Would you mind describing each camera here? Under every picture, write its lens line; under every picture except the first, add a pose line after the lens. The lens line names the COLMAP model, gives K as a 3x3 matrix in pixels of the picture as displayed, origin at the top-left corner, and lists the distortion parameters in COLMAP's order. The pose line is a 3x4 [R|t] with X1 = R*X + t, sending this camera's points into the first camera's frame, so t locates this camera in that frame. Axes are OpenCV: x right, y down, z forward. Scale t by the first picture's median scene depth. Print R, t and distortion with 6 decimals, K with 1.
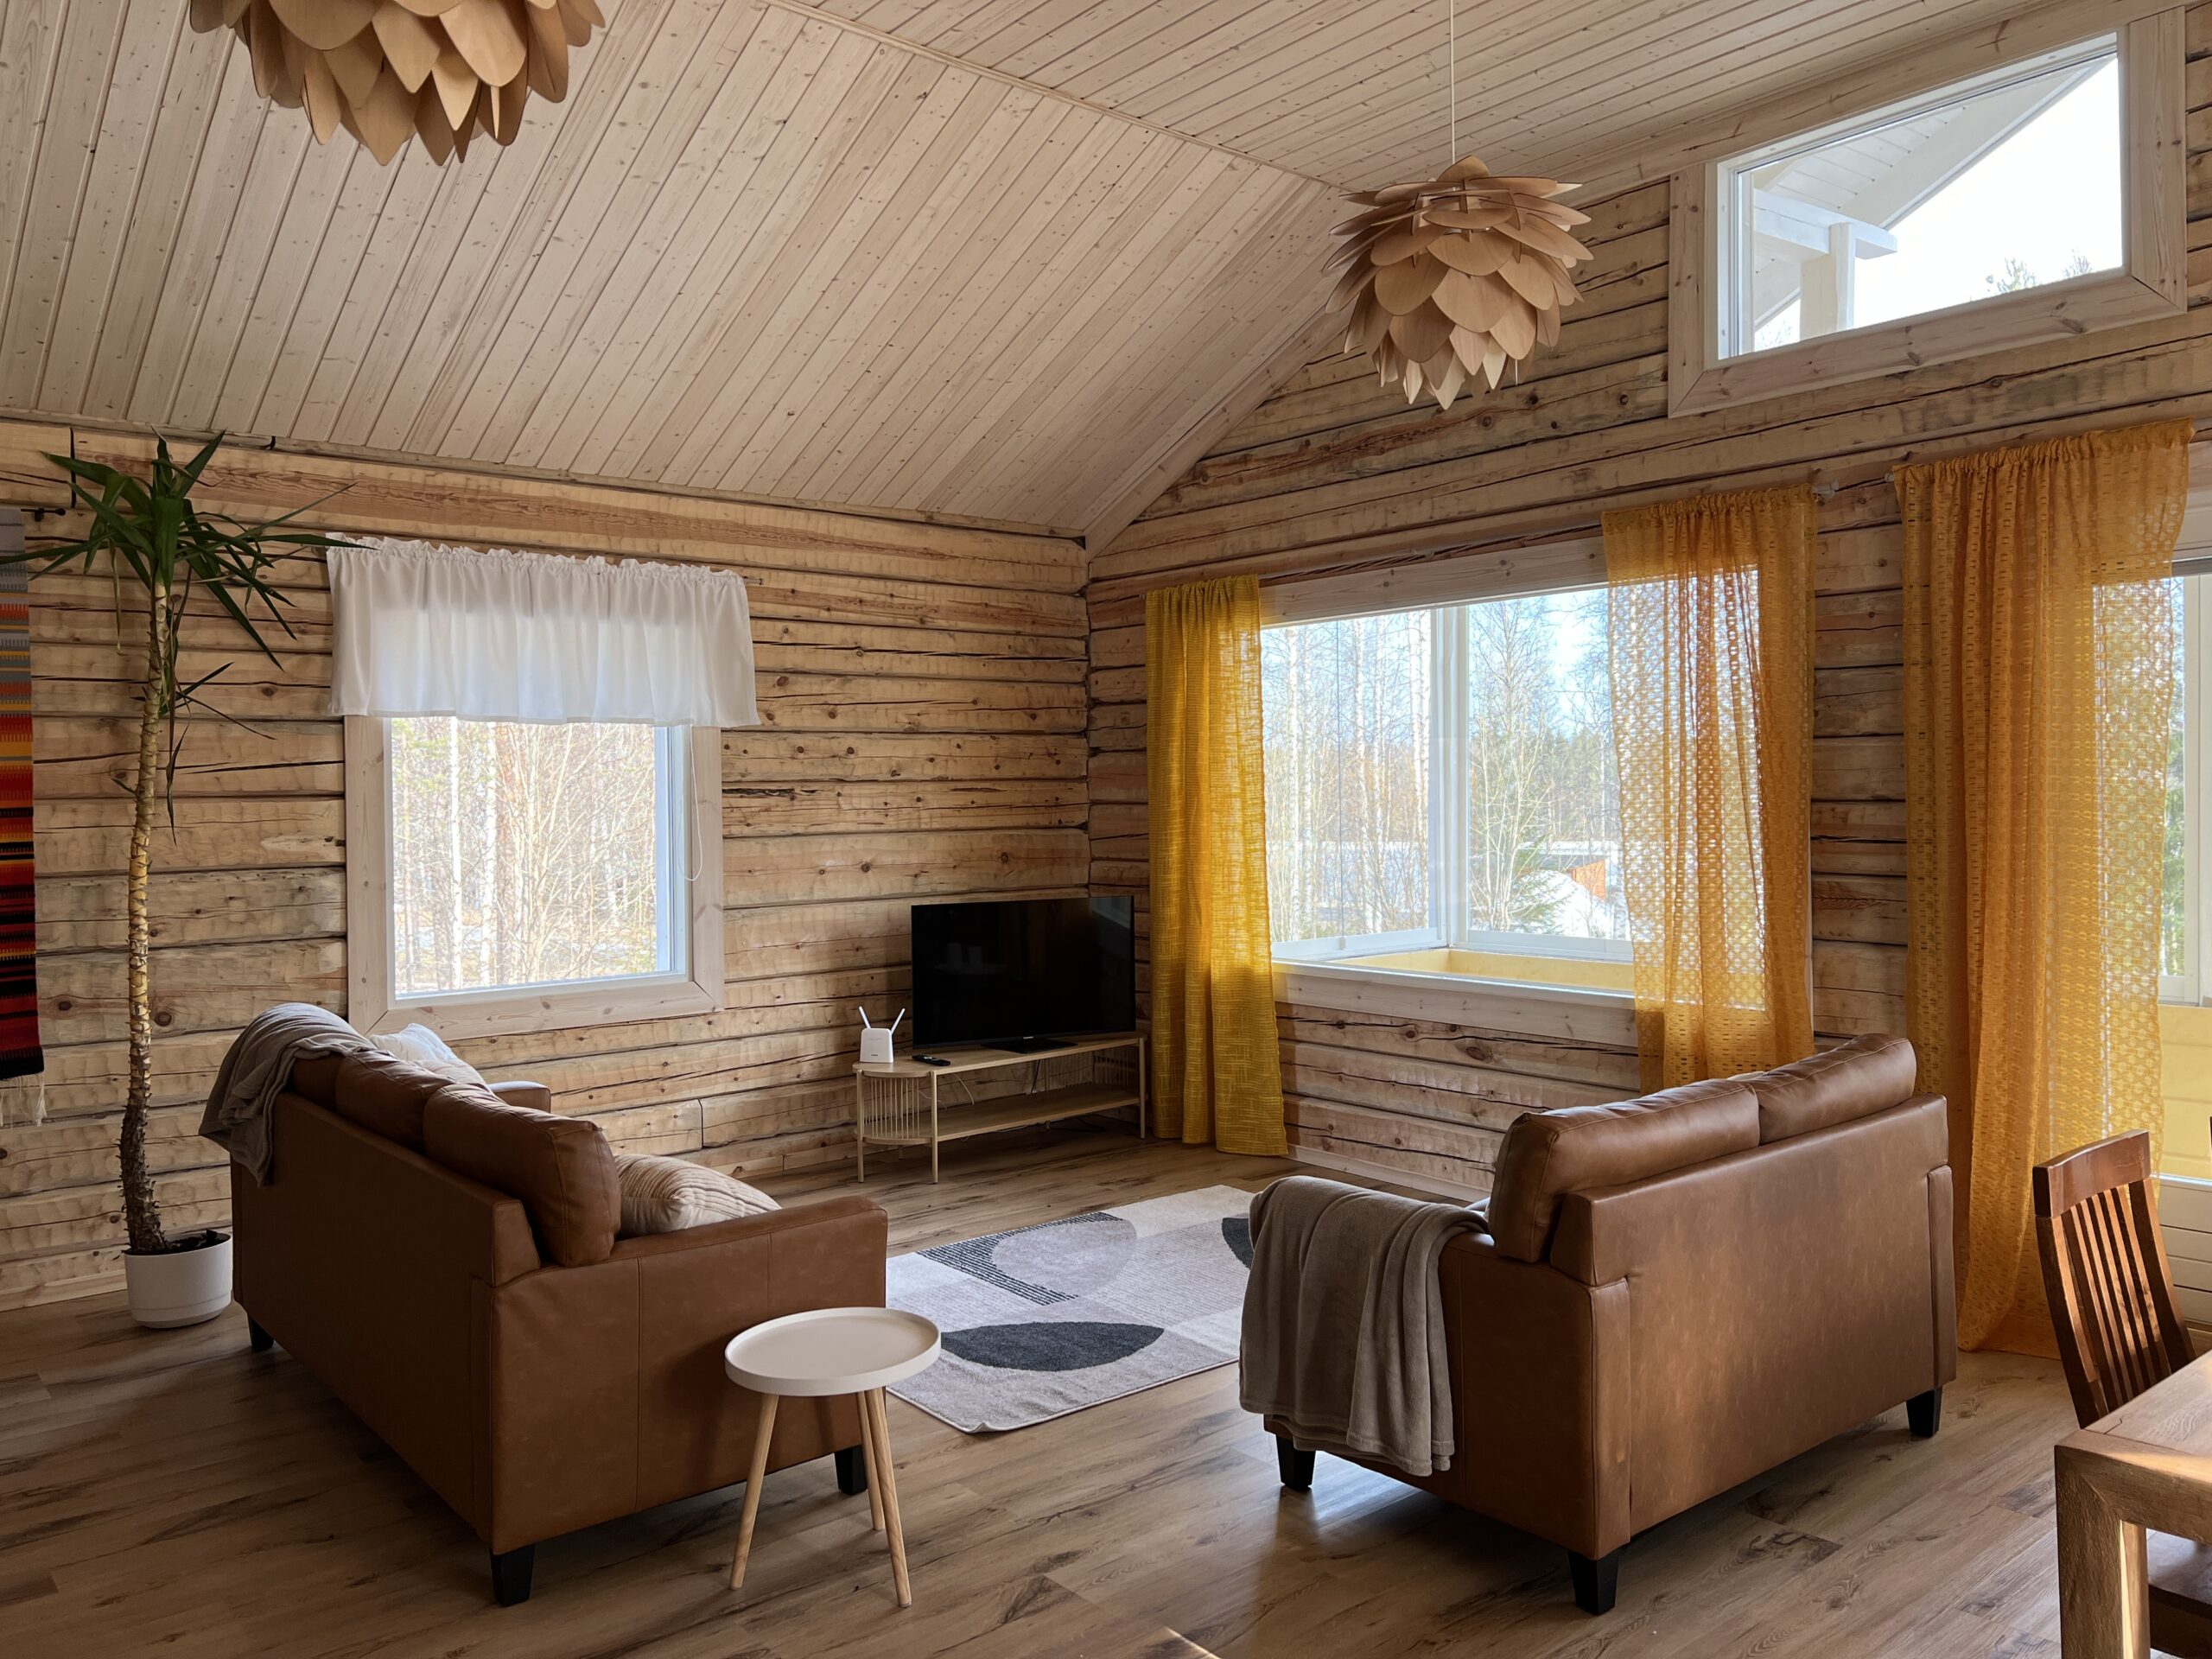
lens RADIAL K [[1660.6, 0, 1088.4], [0, 1660.6, 819.4], [0, 0, 1]] dist [0.052907, -0.062924]
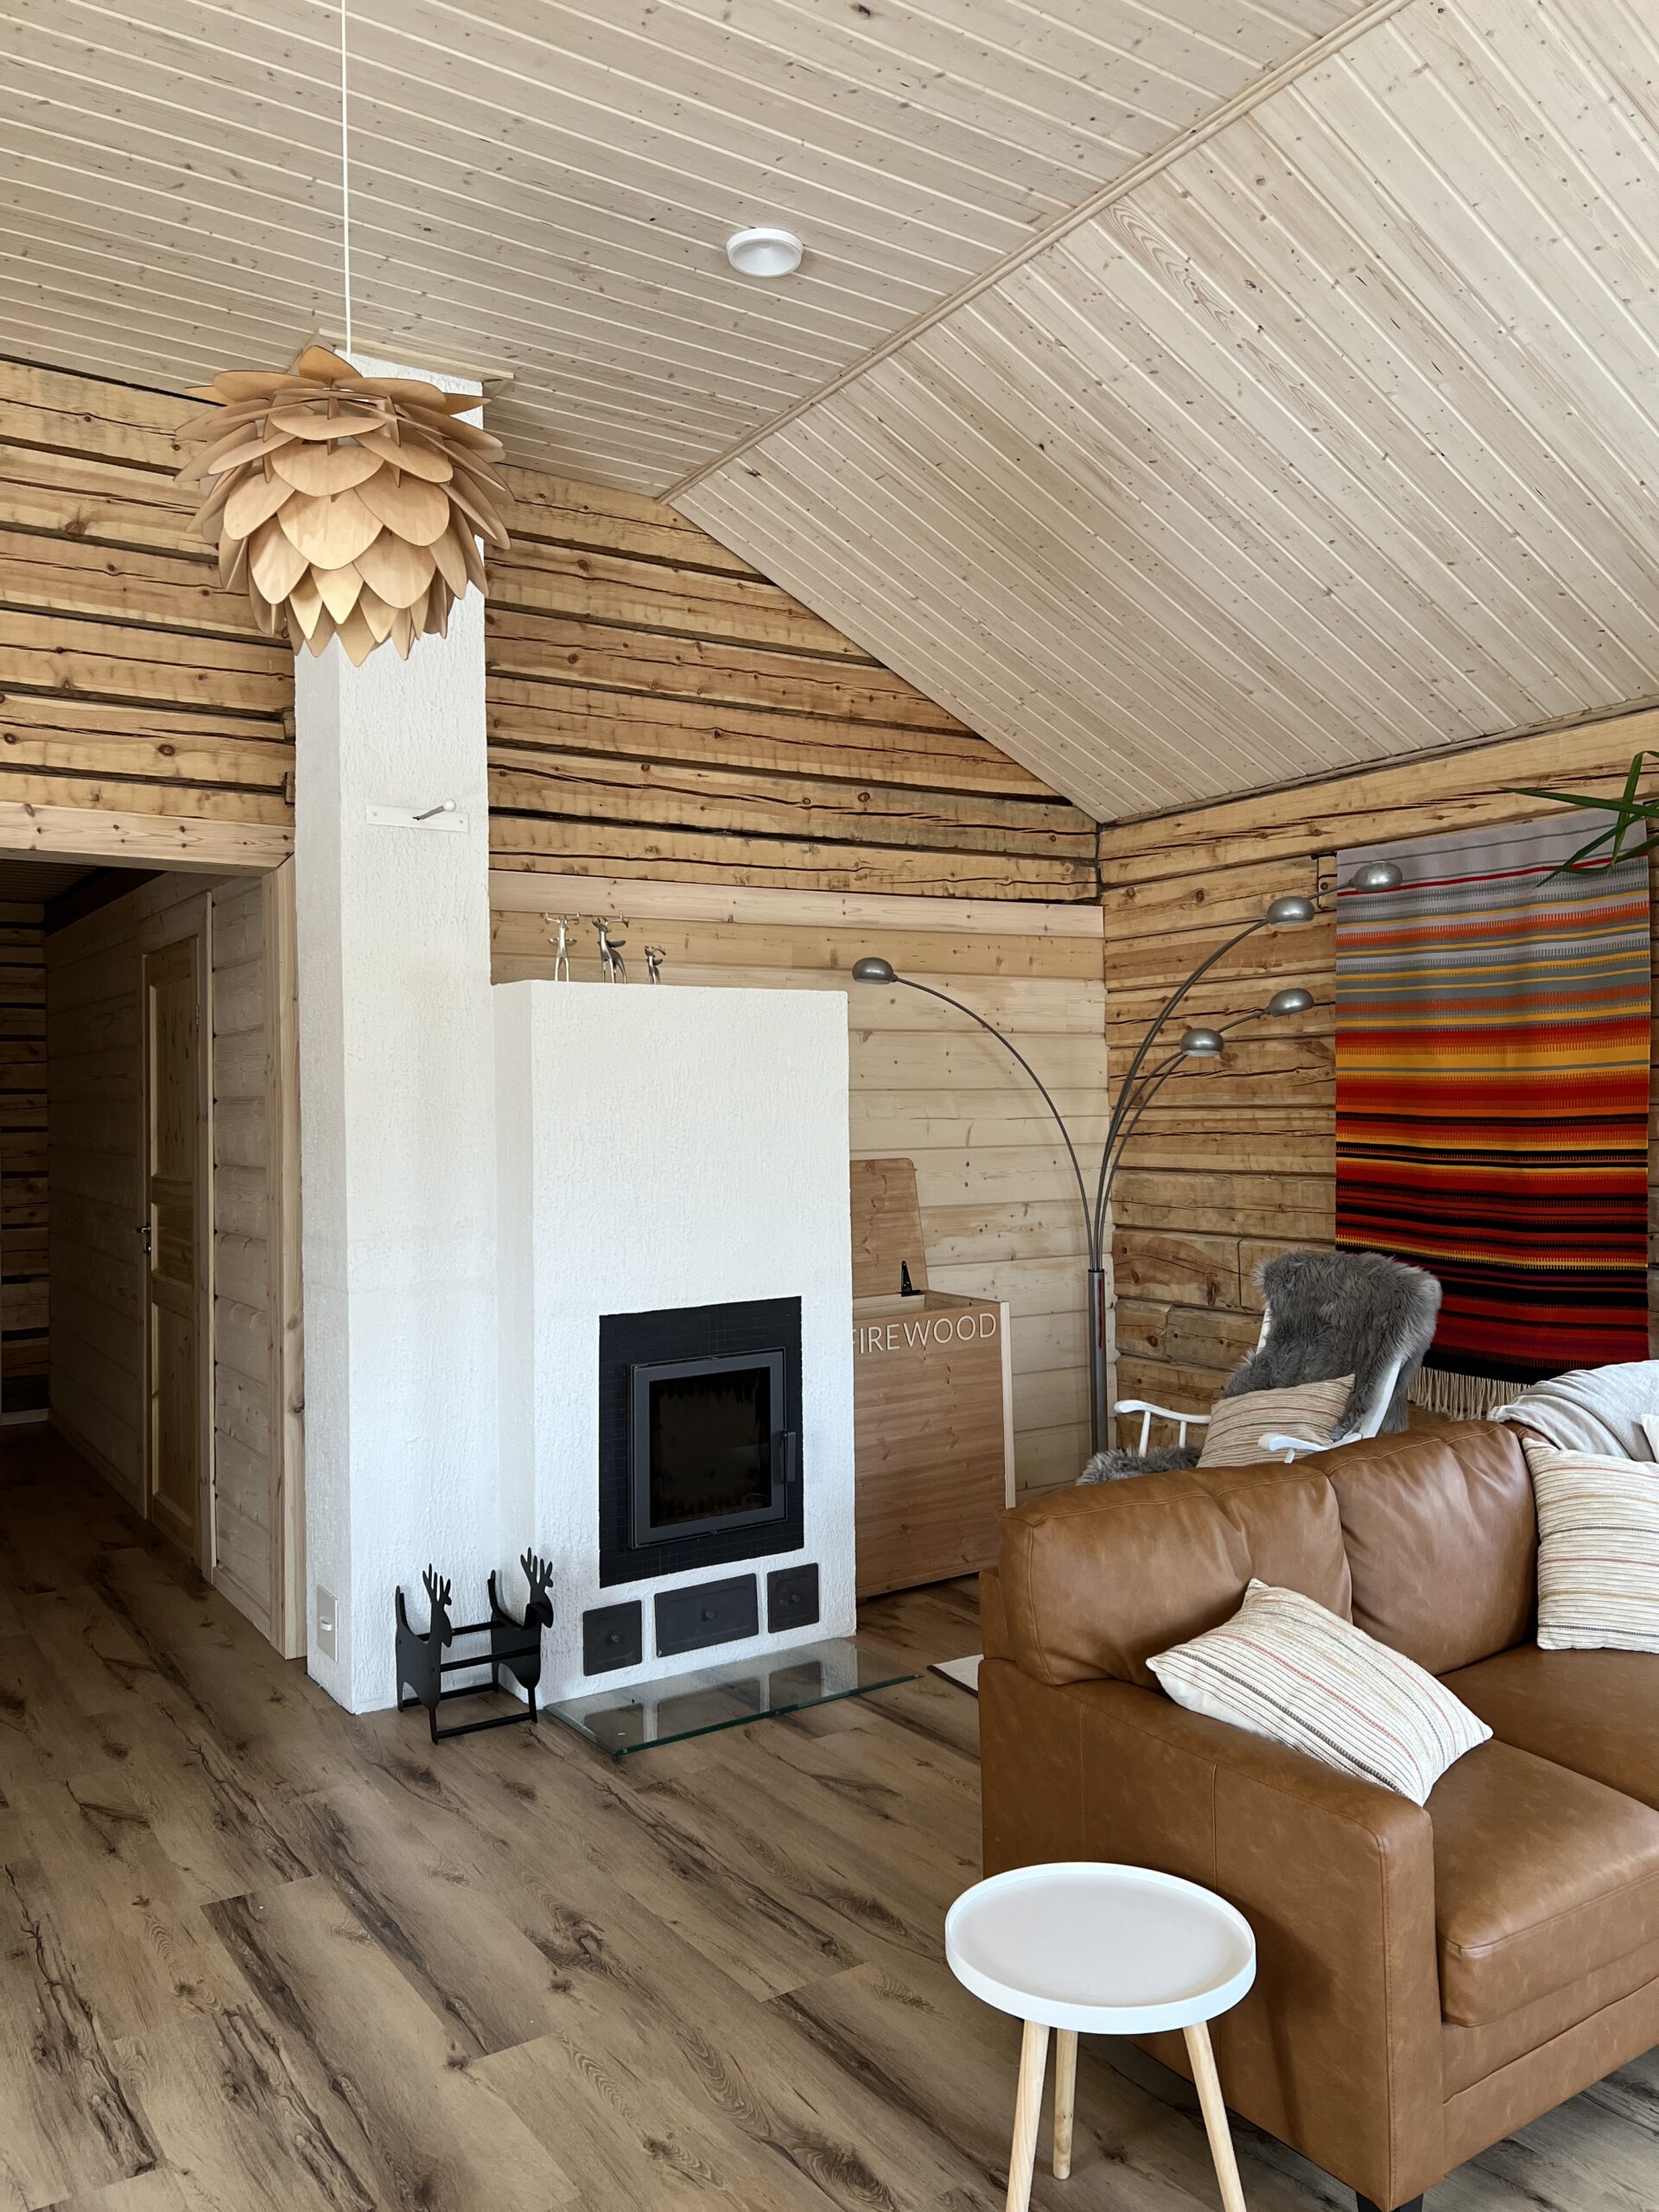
lens RADIAL K [[1660.6, 0, 838.1], [0, 1660.6, 1099.2], [0, 0, 1]] dist [0.052907, -0.062924]
pose [[-0.100822, 0.015765, -0.994780, 0.332822], [0.001668, 0.999876, 0.015677, -0.028093], [0.994903, -0.000078, -0.100836, 0.582066]]
